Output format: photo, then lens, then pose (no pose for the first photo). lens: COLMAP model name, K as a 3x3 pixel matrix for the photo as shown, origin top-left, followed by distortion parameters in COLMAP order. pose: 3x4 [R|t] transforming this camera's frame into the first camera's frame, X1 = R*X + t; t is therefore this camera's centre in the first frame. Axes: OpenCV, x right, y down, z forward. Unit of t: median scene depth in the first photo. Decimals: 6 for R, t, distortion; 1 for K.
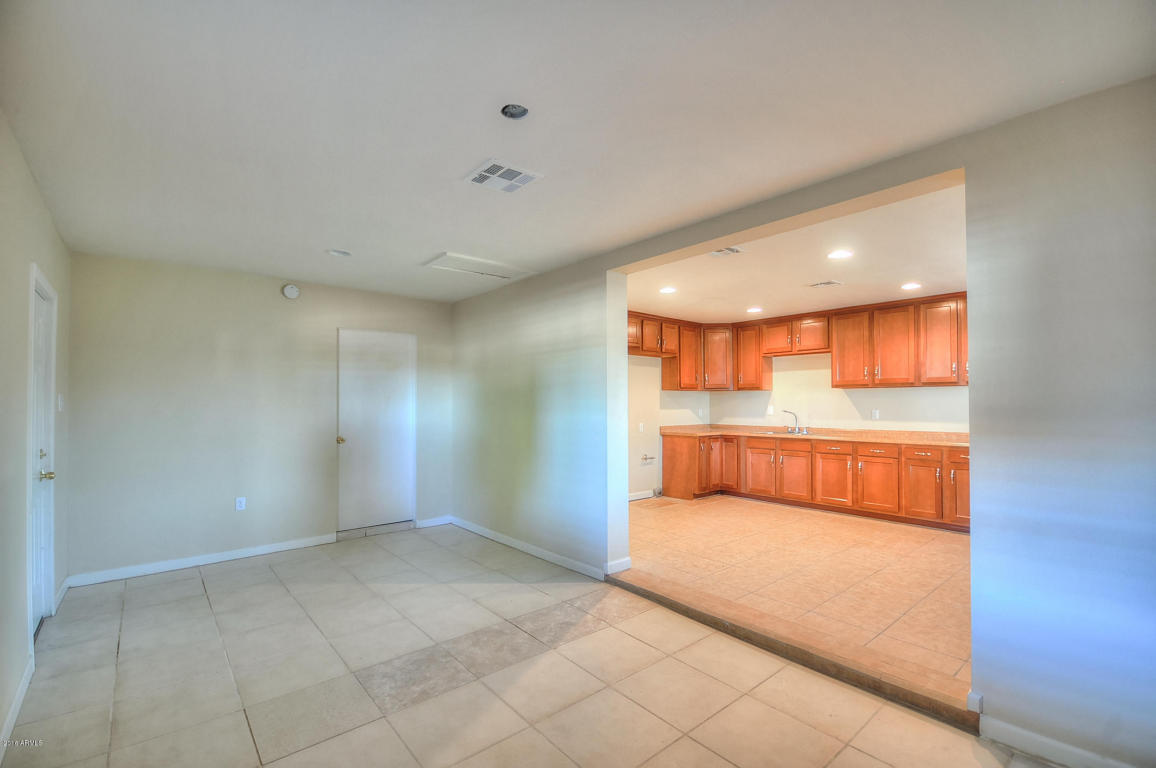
lens RADIAL K [[506.2, 0, 577.4], [0, 506.2, 398.6], [0, 0, 1]] dist [0.001872, 0.000274]
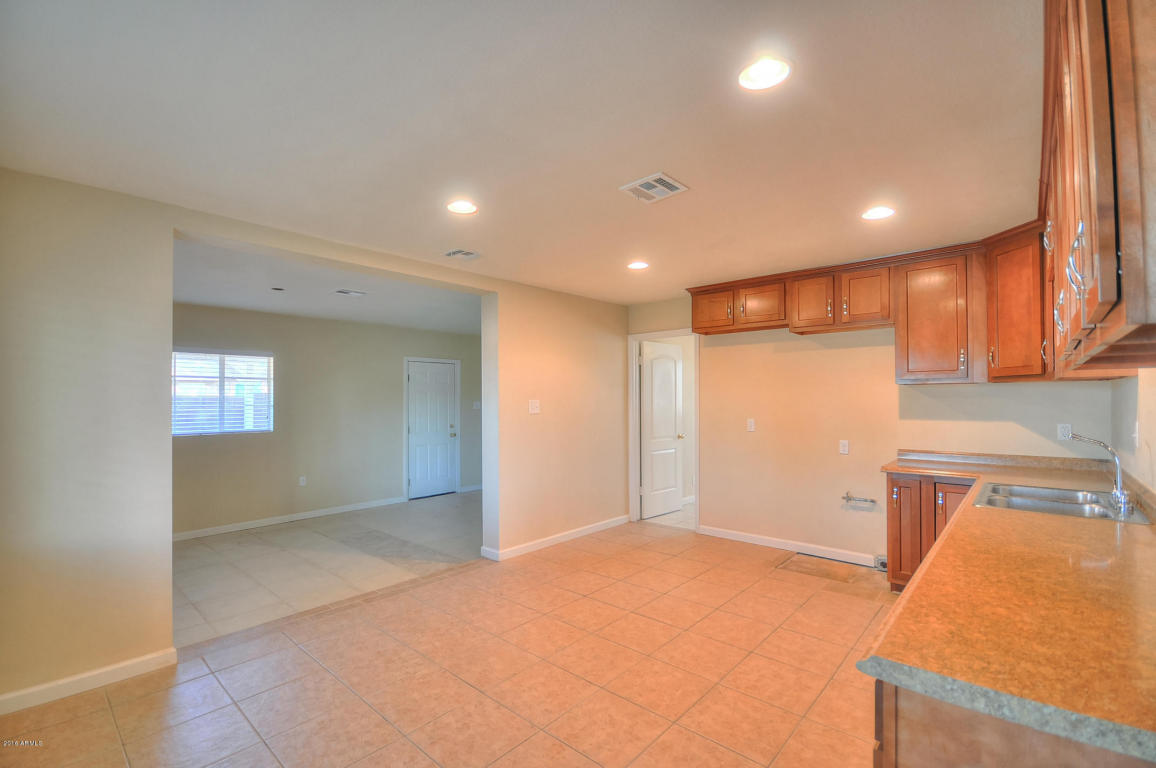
lens RADIAL K [[506.2, 0, 577.4], [0, 506.2, 398.6], [0, 0, 1]] dist [0.001872, 0.000274]
pose [[0.132882, -0.000213, -0.991132, 0.733028], [0.015399, 0.999880, 0.001850, -0.008804], [0.991012, -0.015508, 0.132870, 0.625579]]
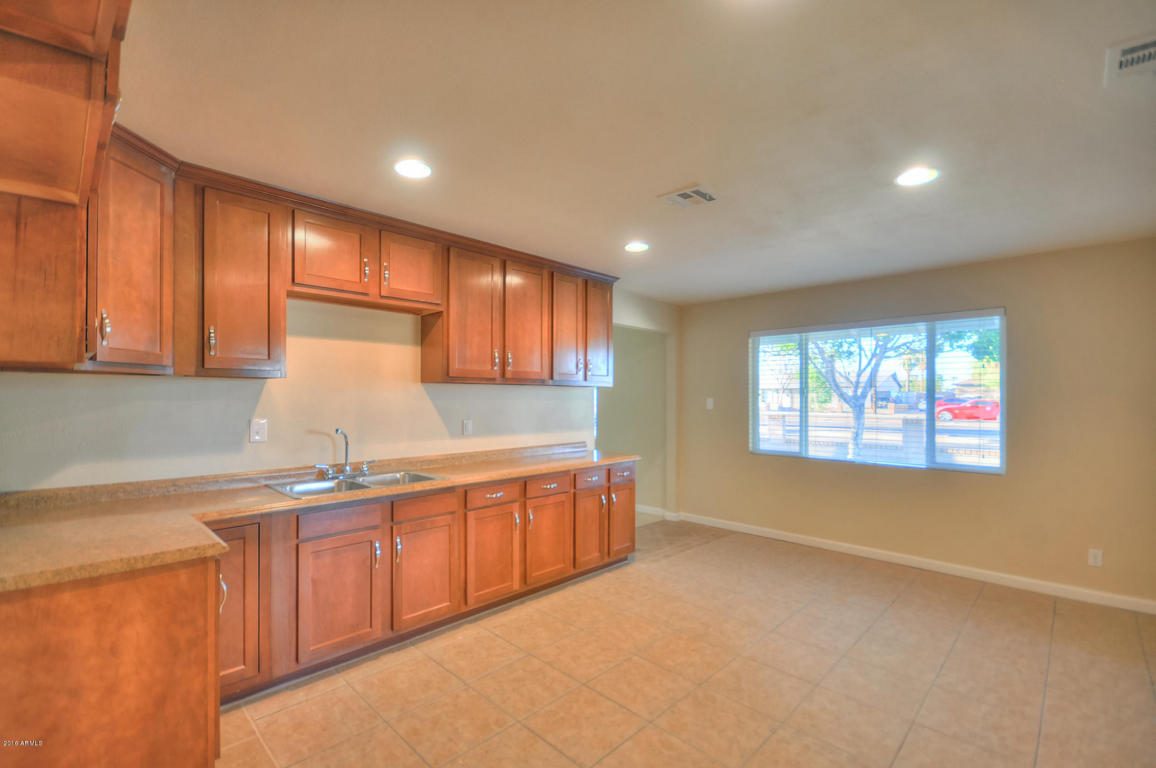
lens RADIAL K [[506.2, 0, 577.4], [0, 506.2, 398.6], [0, 0, 1]] dist [0.001872, 0.000274]
pose [[-0.084497, -0.003518, 0.996418, -0.034390], [-0.014174, 0.999897, 0.002328, -0.006490], [-0.996323, -0.013926, -0.084538, 0.859789]]
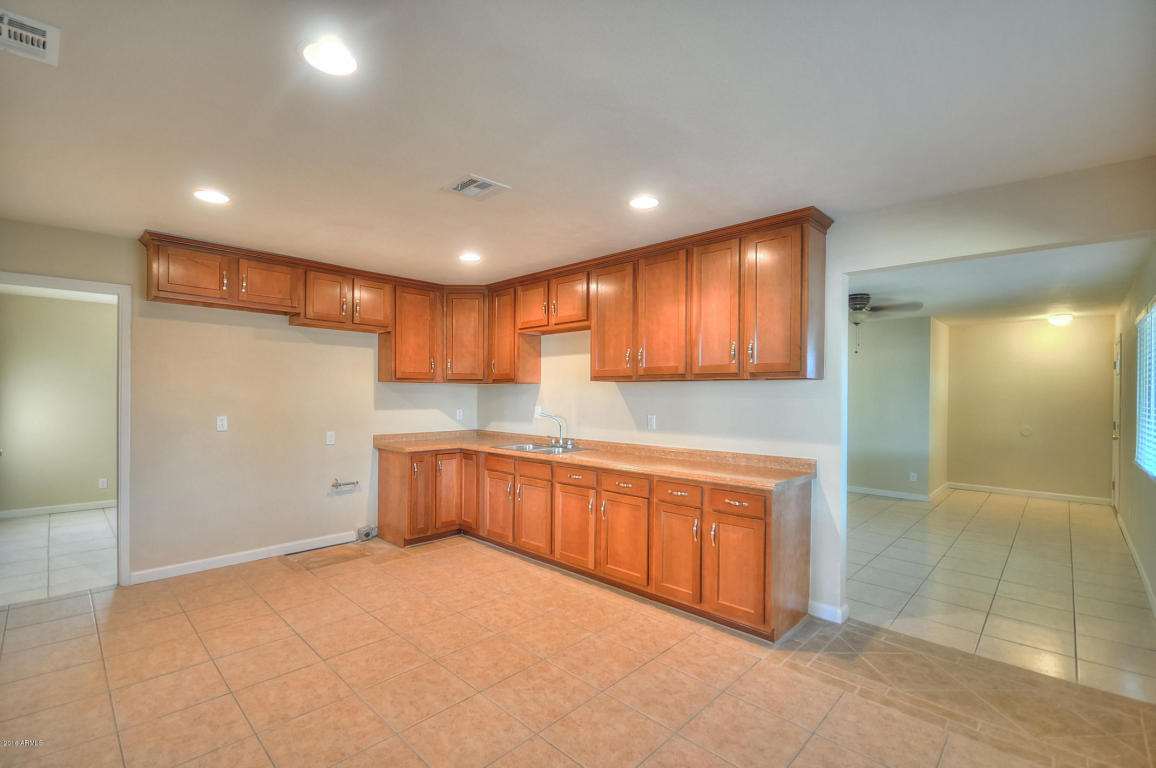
lens RADIAL K [[506.2, 0, 577.4], [0, 506.2, 398.6], [0, 0, 1]] dist [0.001872, 0.000274]
pose [[0.995449, 0.008160, 0.094944, 0.401750], [-0.009873, 0.999797, 0.017591, -0.009285], [-0.094781, -0.018448, 0.995327, 0.332720]]
